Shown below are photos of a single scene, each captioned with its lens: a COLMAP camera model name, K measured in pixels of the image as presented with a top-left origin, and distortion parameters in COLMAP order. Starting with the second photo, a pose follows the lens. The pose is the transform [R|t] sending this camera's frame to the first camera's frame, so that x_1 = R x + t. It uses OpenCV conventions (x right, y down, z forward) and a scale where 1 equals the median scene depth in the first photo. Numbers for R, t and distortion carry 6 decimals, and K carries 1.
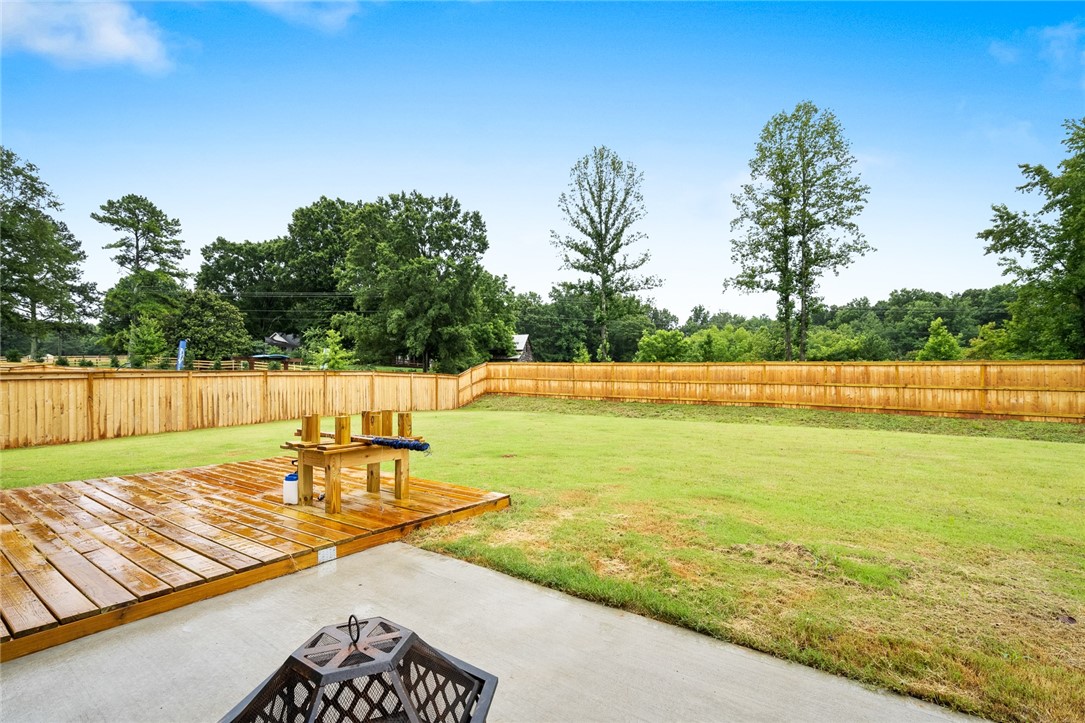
lens RADIAL K [[496.1, 0, 539.4], [0, 496.1, 367.0], [0, 0, 1]] dist [-0.002675, -0.000045]
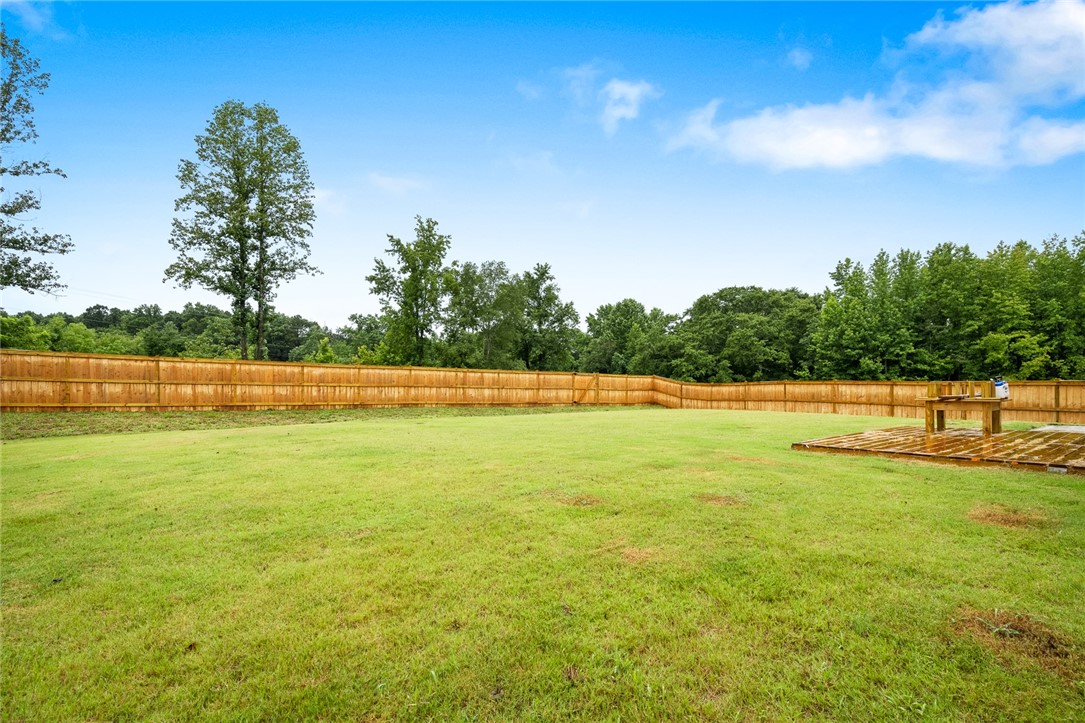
lens RADIAL K [[496.1, 0, 539.5], [0, 496.1, 369.5], [0, 0, 1]] dist [-0.002675, -0.000045]
pose [[0.297140, 0.035970, 0.954156, -0.399216], [-0.016783, 0.999333, -0.032447, 0.021010], [-0.954686, -0.006372, 0.297545, 0.302640]]
